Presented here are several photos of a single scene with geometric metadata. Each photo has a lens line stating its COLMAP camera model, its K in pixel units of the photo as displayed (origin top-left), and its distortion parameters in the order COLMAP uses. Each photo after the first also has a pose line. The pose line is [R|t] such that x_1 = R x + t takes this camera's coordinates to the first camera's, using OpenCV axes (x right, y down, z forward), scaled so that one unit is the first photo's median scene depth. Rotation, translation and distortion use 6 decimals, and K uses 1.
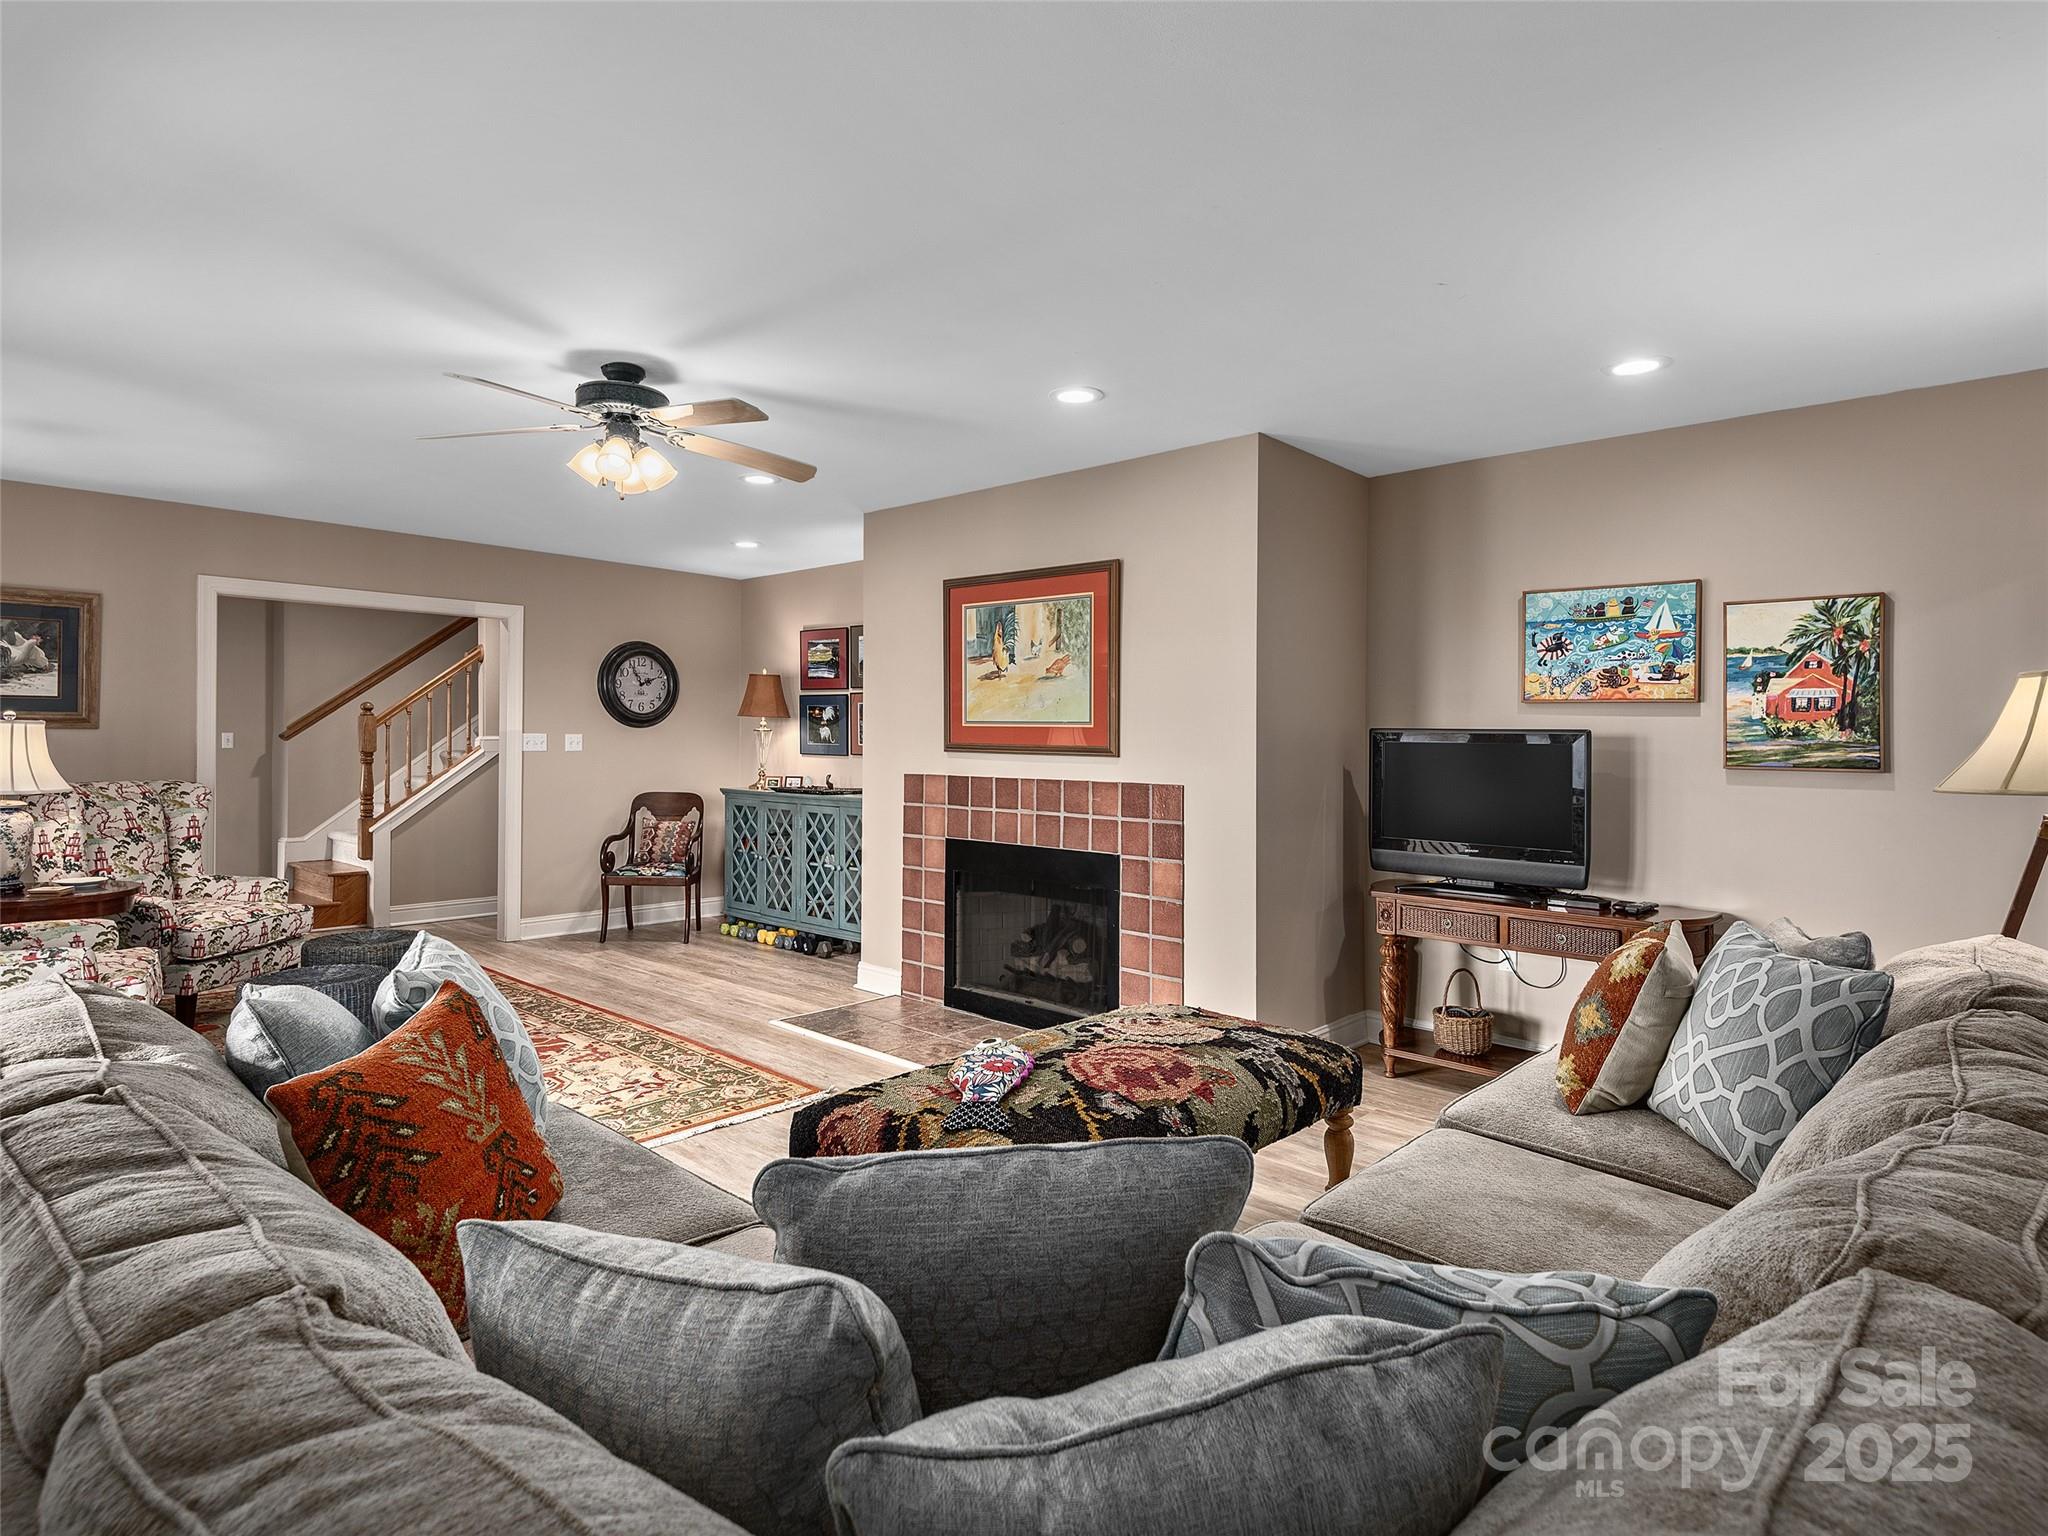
lens RADIAL K [[1061.4, 0, 1016.7], [0, 1061.4, 756.8], [0, 0, 1]] dist [0.003757, -0.000357]
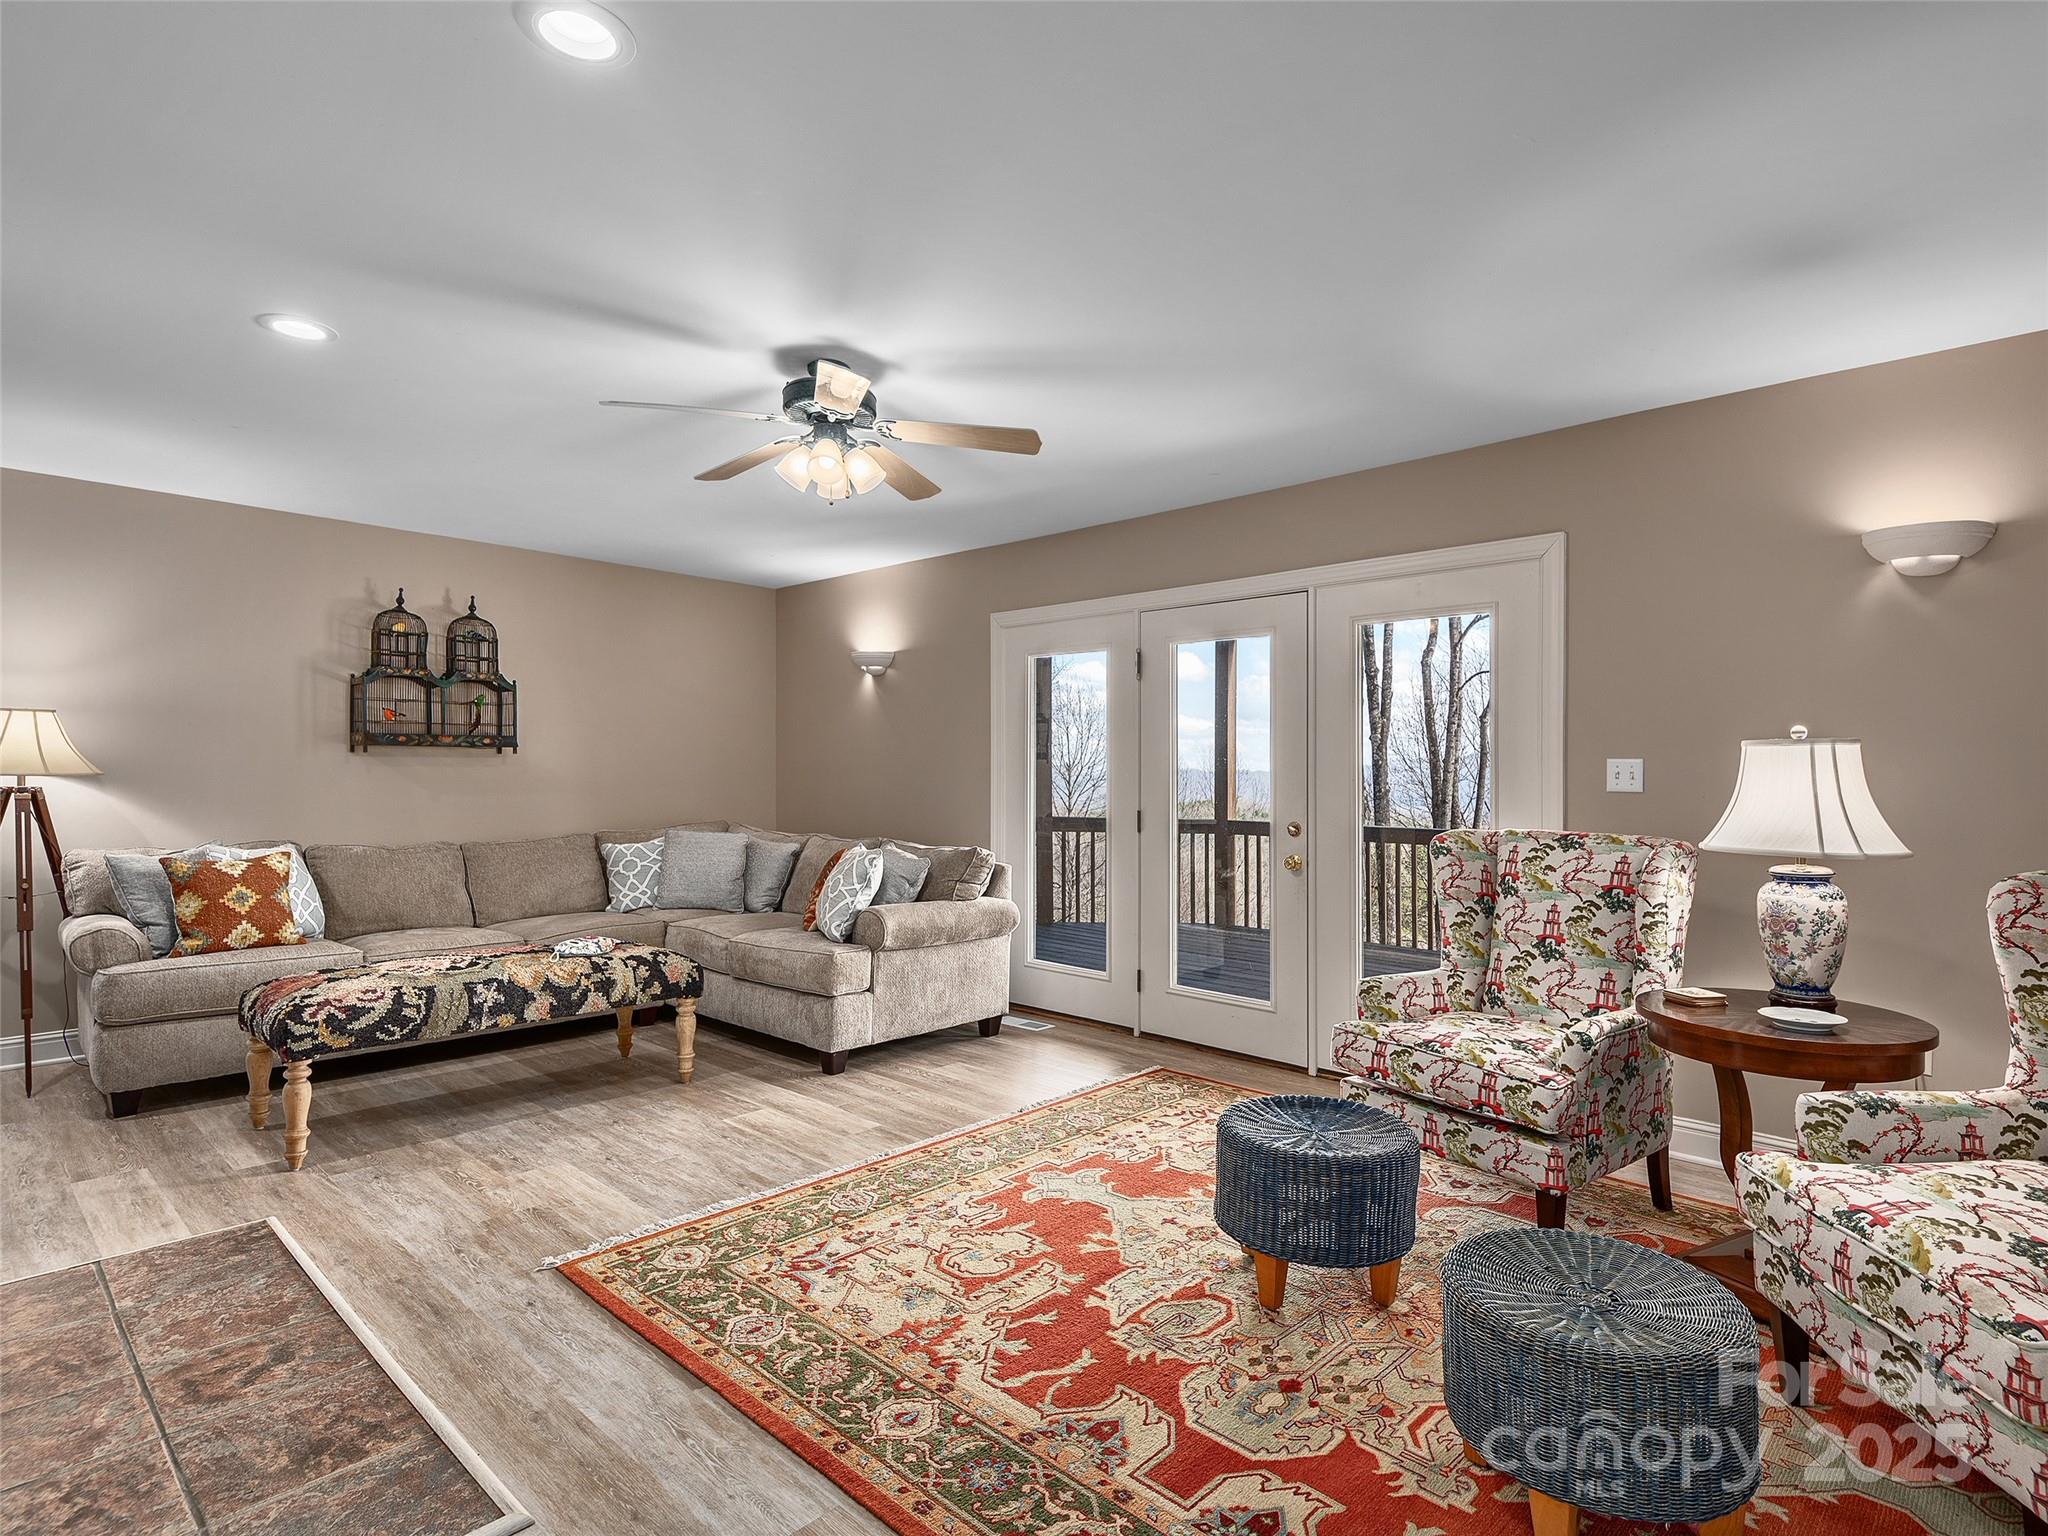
lens RADIAL K [[1061.4, 0, 1029.2], [0, 1061.4, 764.6], [0, 0, 1]] dist [0.003757, -0.000357]
pose [[-0.998656, -0.016195, 0.049236, -0.513765], [-0.015993, 0.999862, 0.004494, -0.014299], [-0.049302, 0.003700, -0.998777, 1.671321]]
